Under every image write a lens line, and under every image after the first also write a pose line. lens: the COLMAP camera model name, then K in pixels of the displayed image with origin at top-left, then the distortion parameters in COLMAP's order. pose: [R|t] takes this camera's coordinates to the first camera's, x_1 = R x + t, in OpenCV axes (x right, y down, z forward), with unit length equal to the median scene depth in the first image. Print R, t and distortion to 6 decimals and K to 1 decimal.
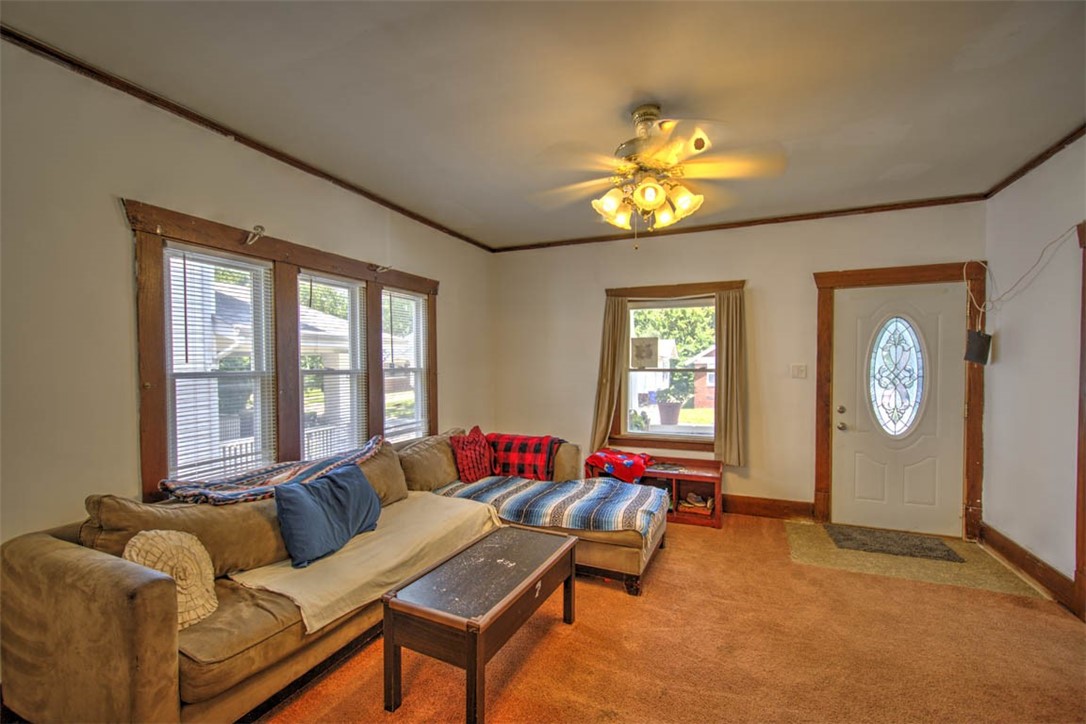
lens RADIAL K [[482.4, 0, 540.6], [0, 482.4, 367.8], [0, 0, 1]] dist [0.007908, 0.002091]
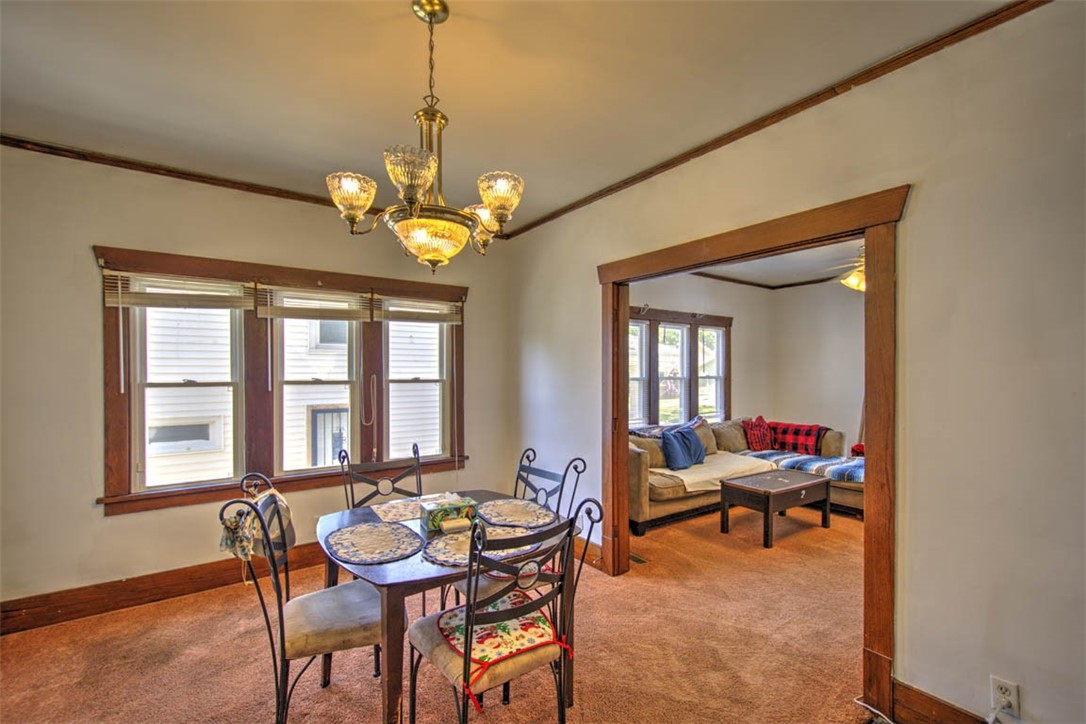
lens RADIAL K [[482.4, 0, 538.6], [0, 482.4, 377.2], [0, 0, 1]] dist [0.007908, 0.002091]
pose [[0.859111, 0.005738, -0.511758, 0.042623], [-0.003442, 0.999979, 0.005433, -0.001612], [0.511778, -0.002906, 0.859113, -0.672570]]
